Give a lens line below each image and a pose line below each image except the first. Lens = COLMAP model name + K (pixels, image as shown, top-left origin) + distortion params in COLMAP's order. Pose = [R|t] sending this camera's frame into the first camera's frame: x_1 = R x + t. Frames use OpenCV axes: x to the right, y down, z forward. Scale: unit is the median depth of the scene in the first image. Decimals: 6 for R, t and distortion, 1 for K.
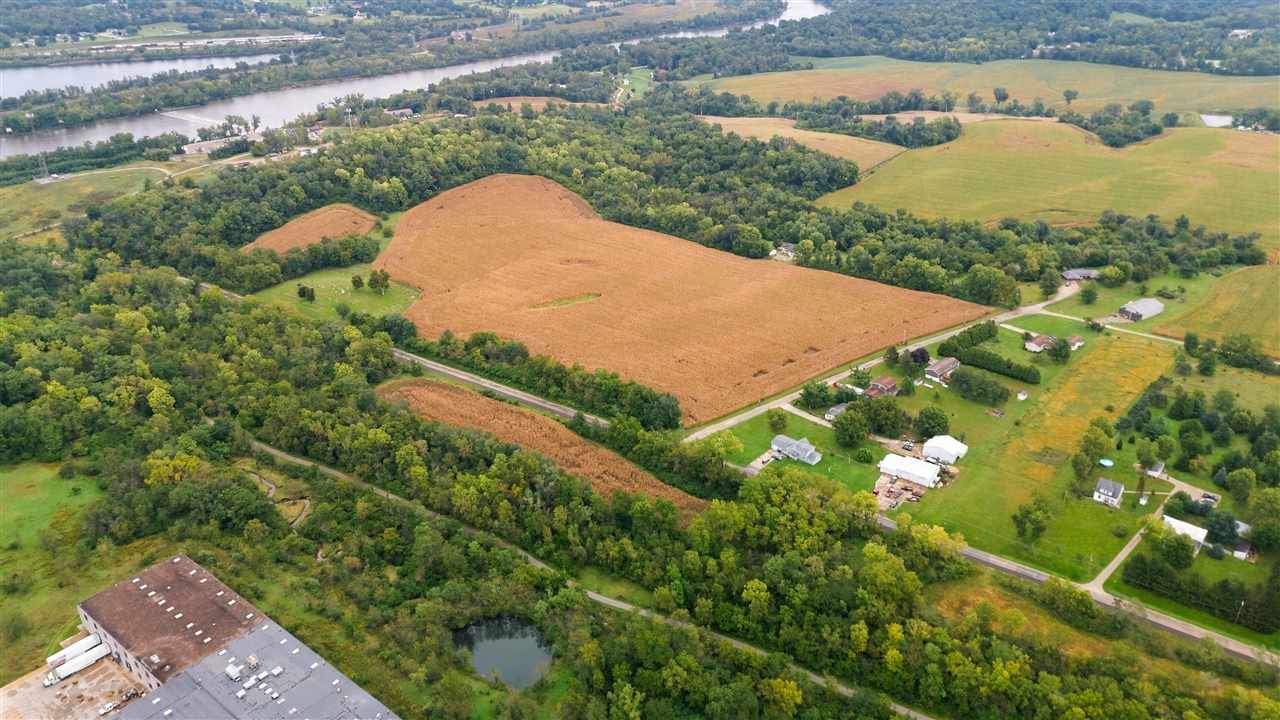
lens RADIAL K [[924.5, 0, 640.0], [0, 924.5, 360.0], [0, 0, 1]] dist [0.058486, -0.054485]
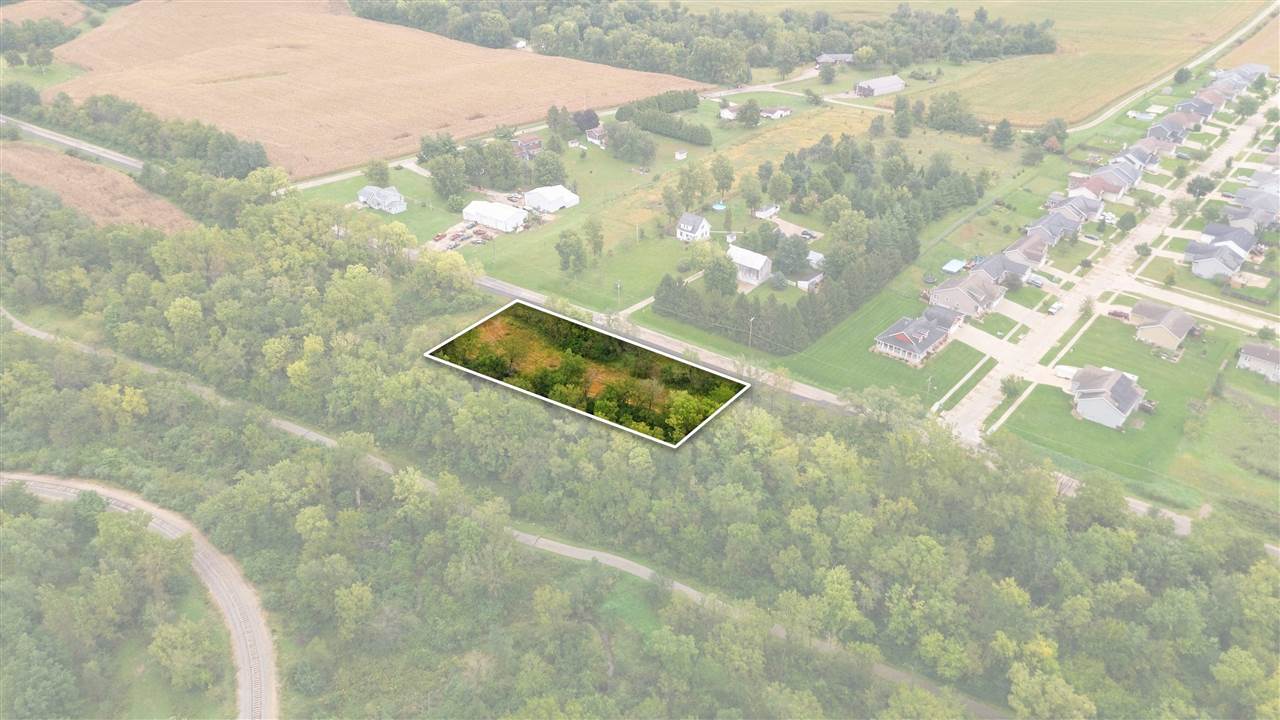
lens RADIAL K [[924.5, 0, 640.0], [0, 924.5, 360.0], [0, 0, 1]] dist [0.058486, -0.054485]
pose [[0.999977, 0.002330, 0.006412, 0.308803], [-0.002911, 0.995744, 0.092116, 0.126390], [-0.006170, -0.092132, 0.995728, 0.096676]]
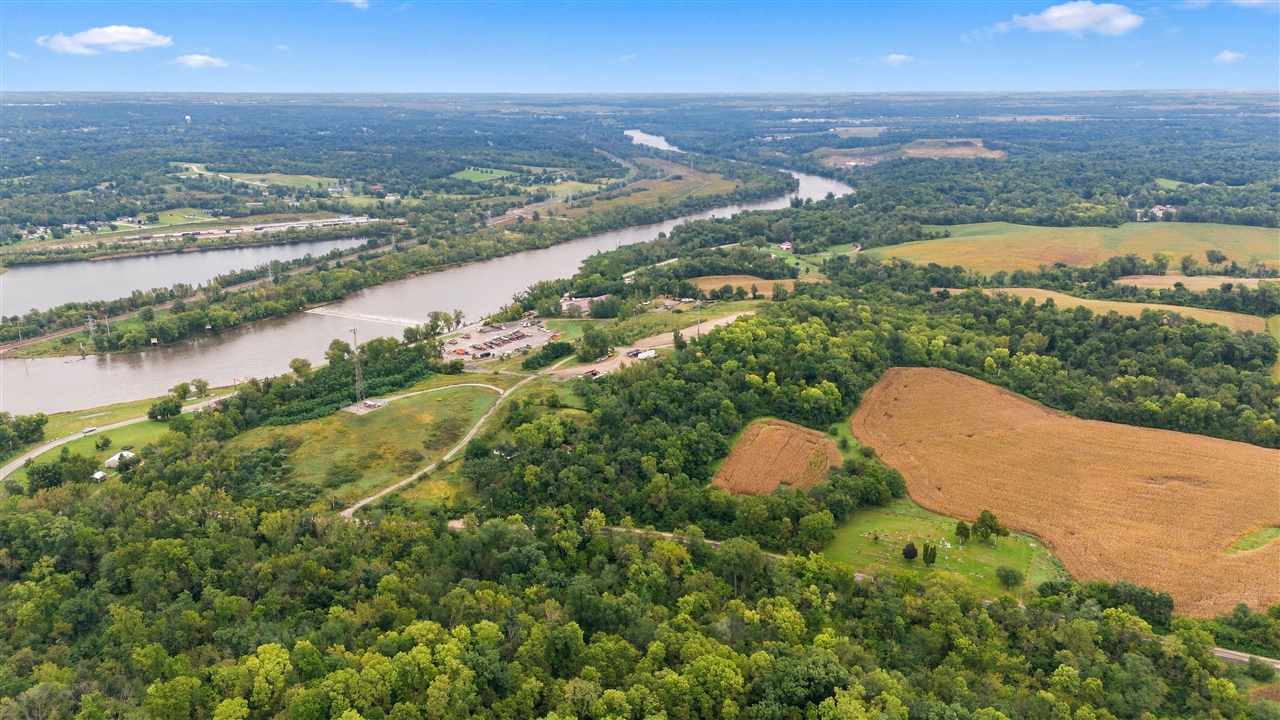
lens RADIAL K [[924.5, 0, 640.0], [0, 924.5, 360.0], [0, 0, 1]] dist [0.058486, -0.054485]
pose [[0.986169, -0.049175, 0.158282, -0.803306], [0.075737, 0.983140, -0.166431, -0.134219], [-0.147429, 0.176117, 0.973266, 0.342456]]
